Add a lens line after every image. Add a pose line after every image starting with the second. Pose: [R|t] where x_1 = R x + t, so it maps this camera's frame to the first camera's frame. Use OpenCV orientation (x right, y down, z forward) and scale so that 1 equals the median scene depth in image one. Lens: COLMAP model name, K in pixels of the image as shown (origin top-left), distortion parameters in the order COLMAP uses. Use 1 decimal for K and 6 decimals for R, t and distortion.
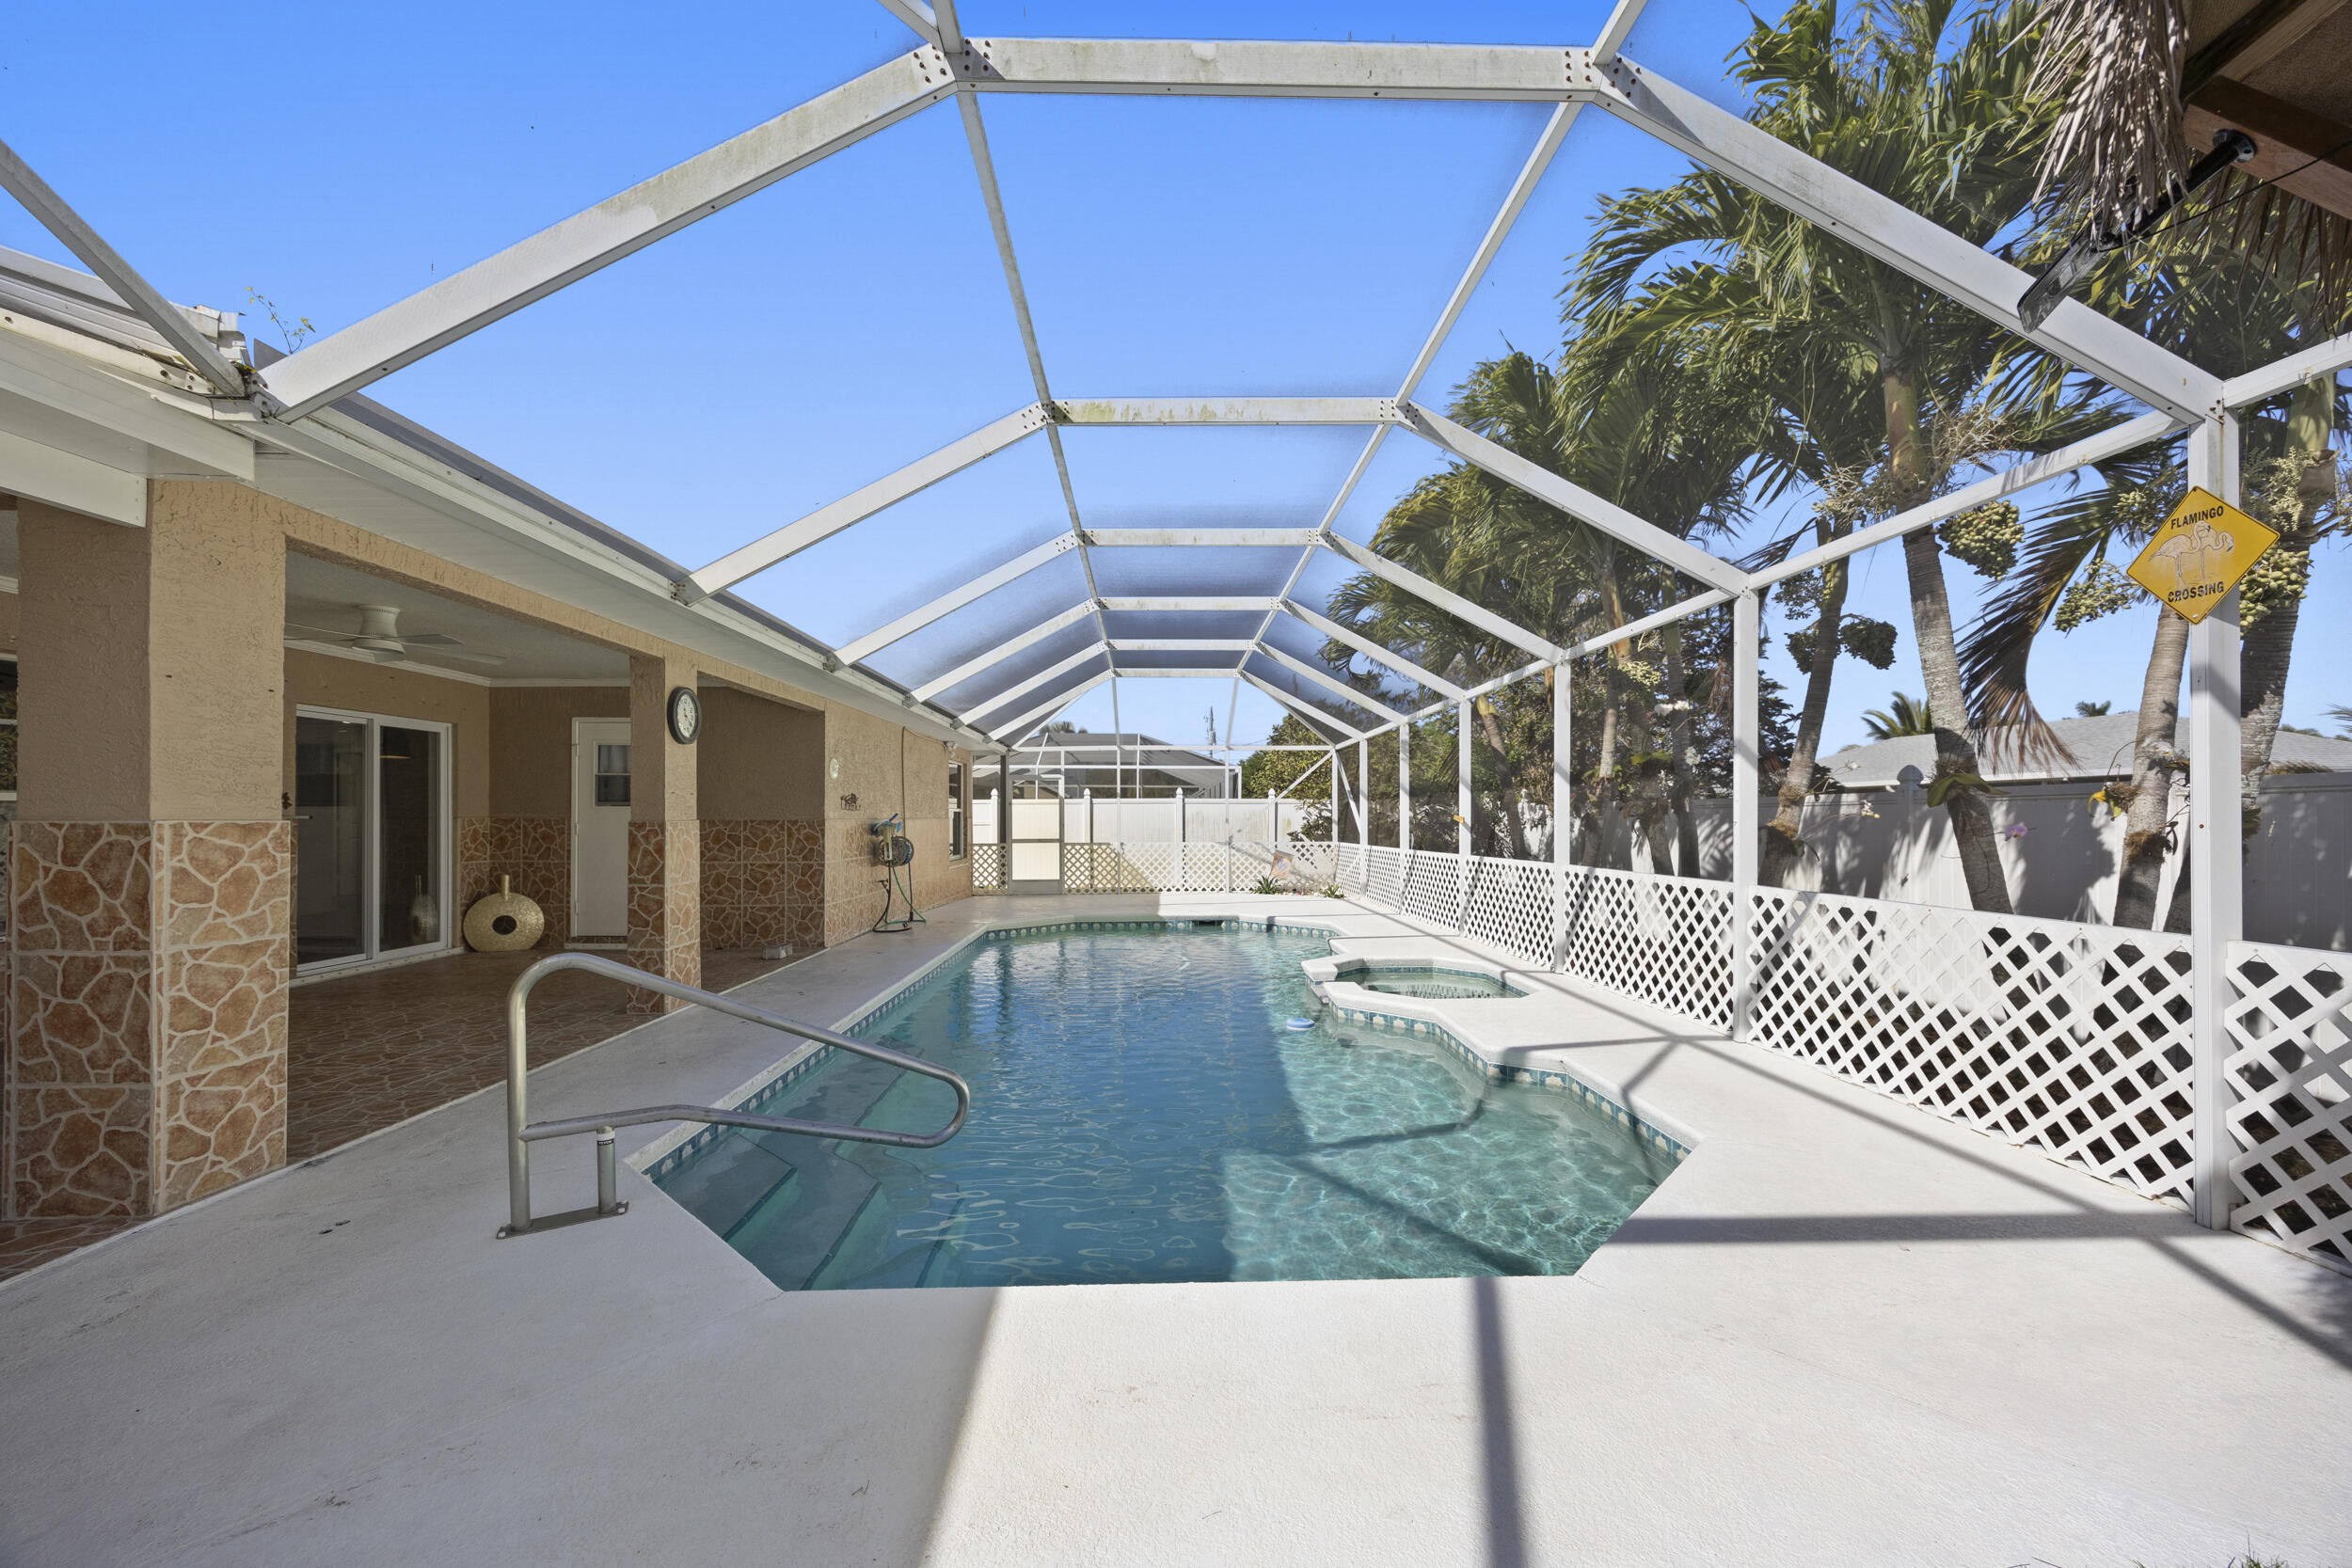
lens RADIAL K [[918.6, 0, 1176.4], [0, 918.6, 802.2], [0, 0, 1]] dist [-0.000195, -0.000020]
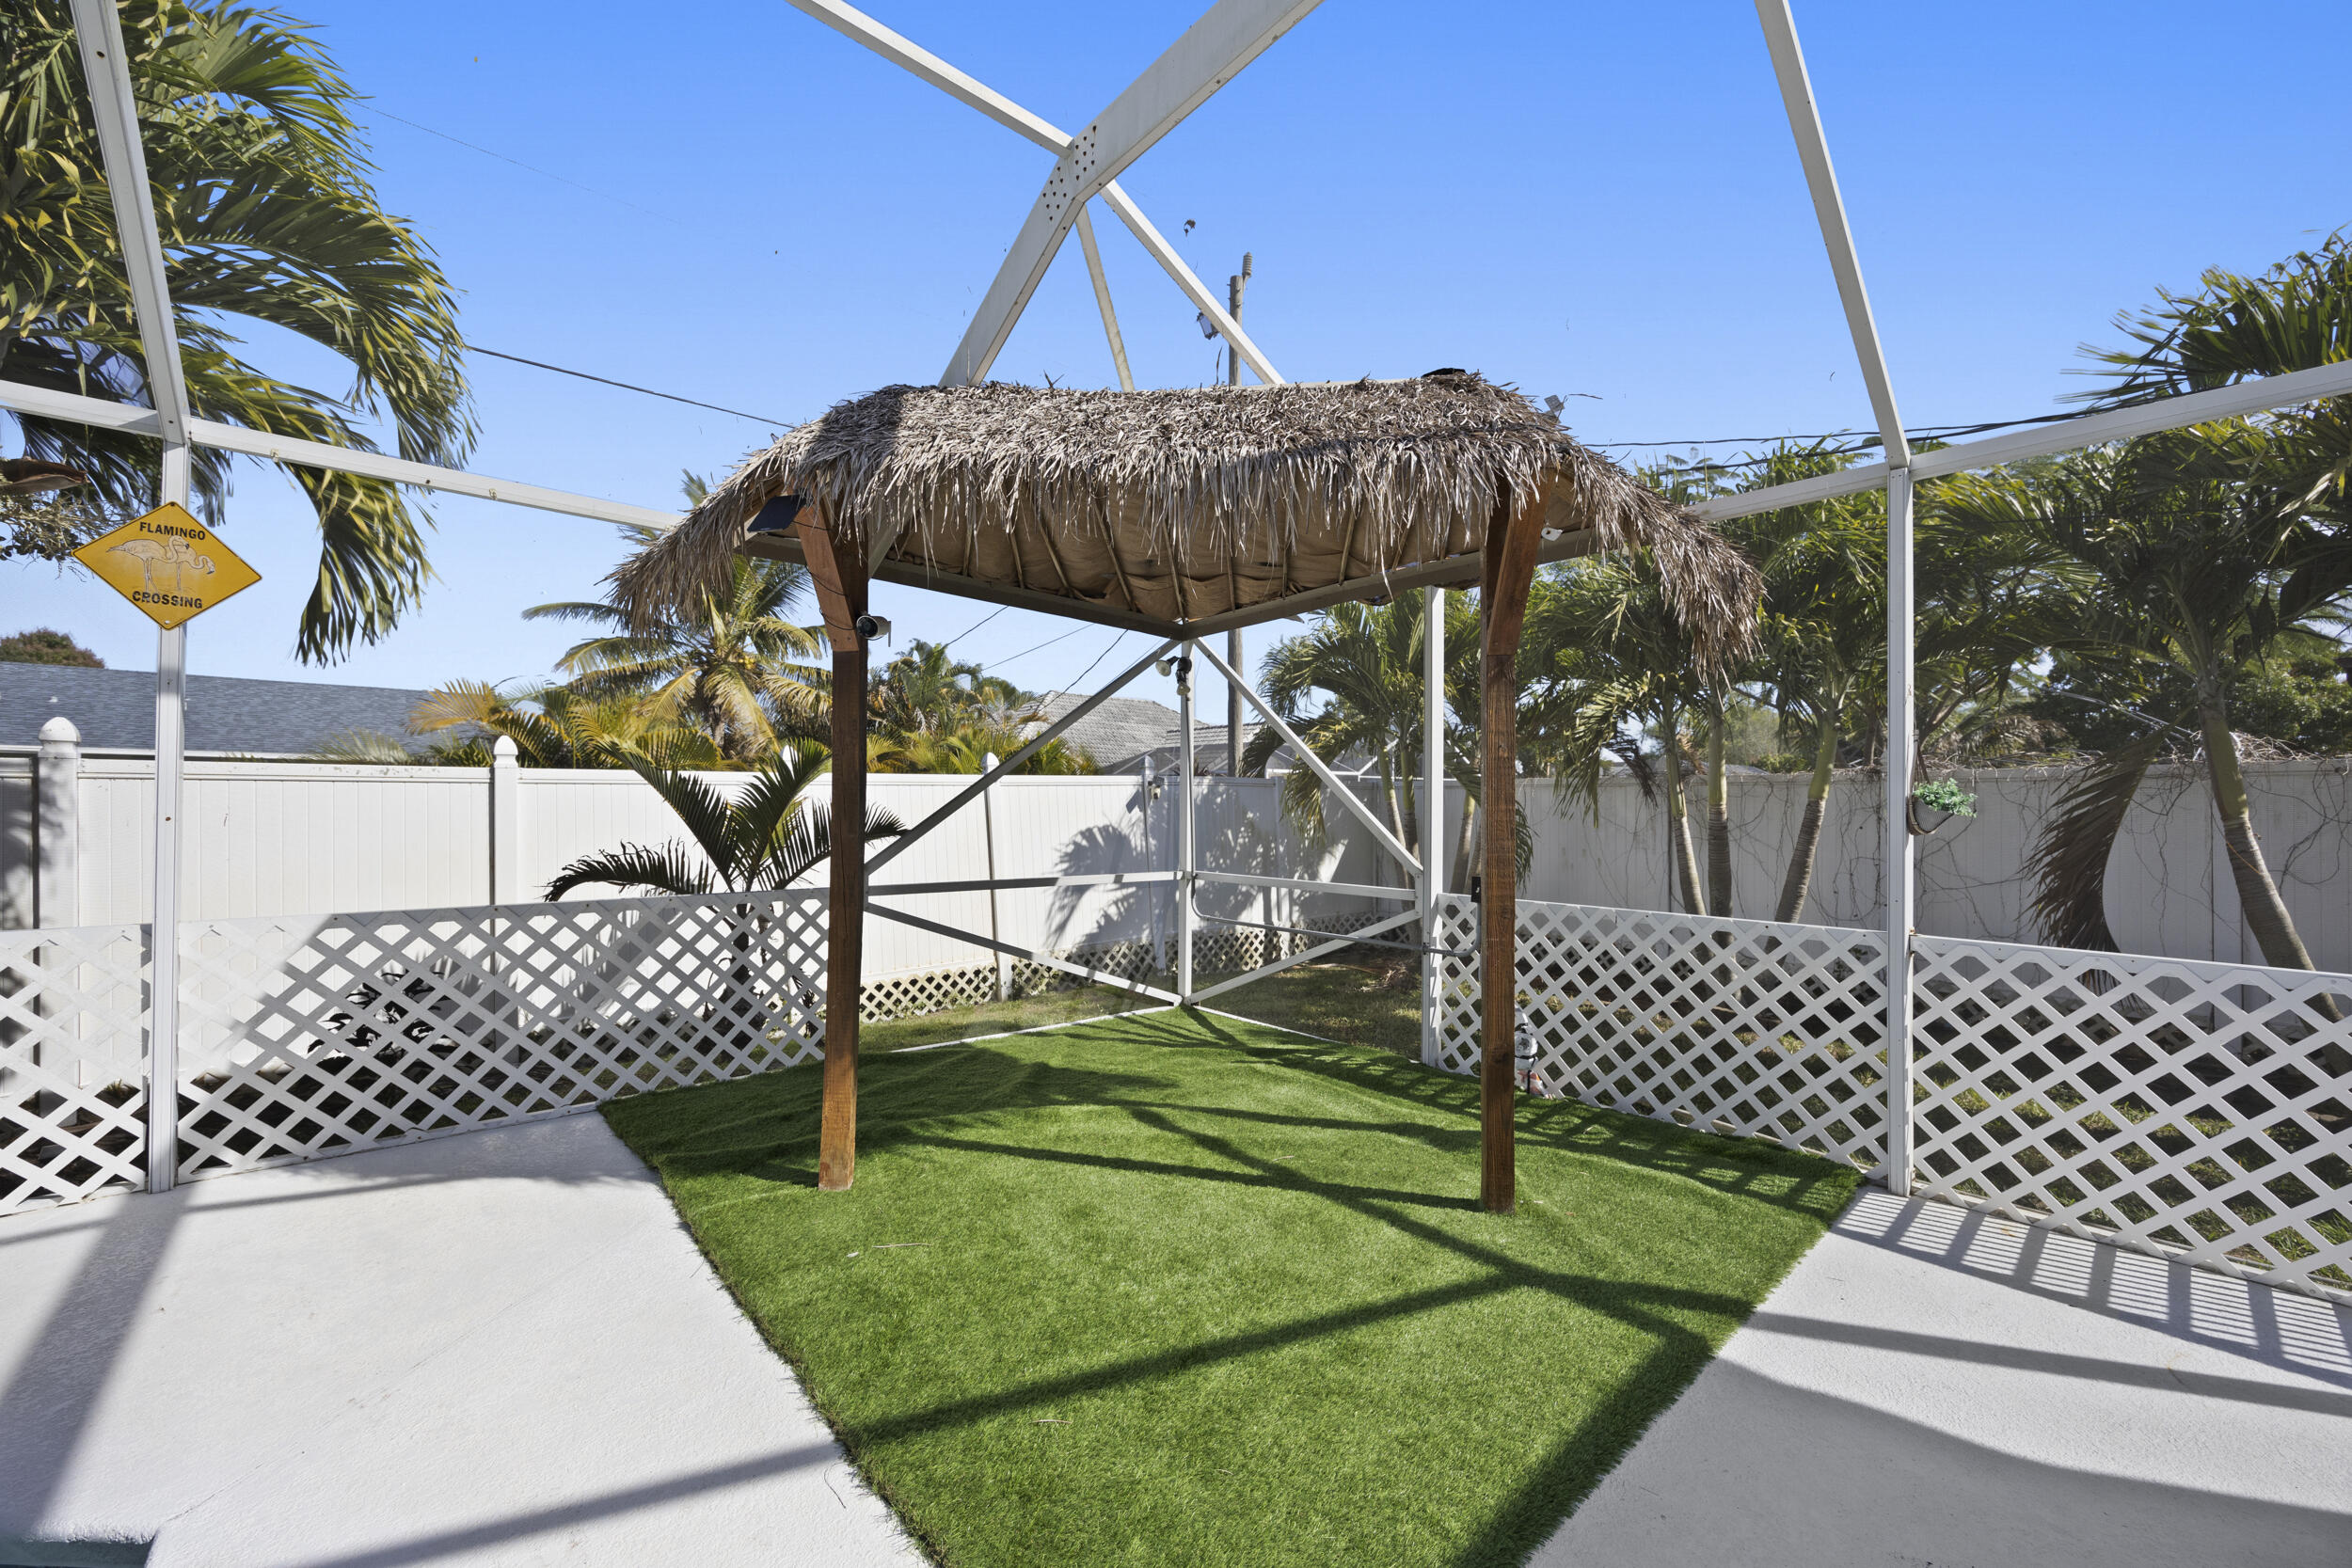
lens RADIAL K [[918.6, 0, 1177.8], [0, 918.6, 797.2], [0, 0, 1]] dist [-0.000195, -0.000020]
pose [[-0.638837, 0.007012, 0.769310, -0.466644], [-0.011846, 0.999750, -0.018950, 0.007181], [-0.769251, -0.021220, -0.638594, 0.782316]]
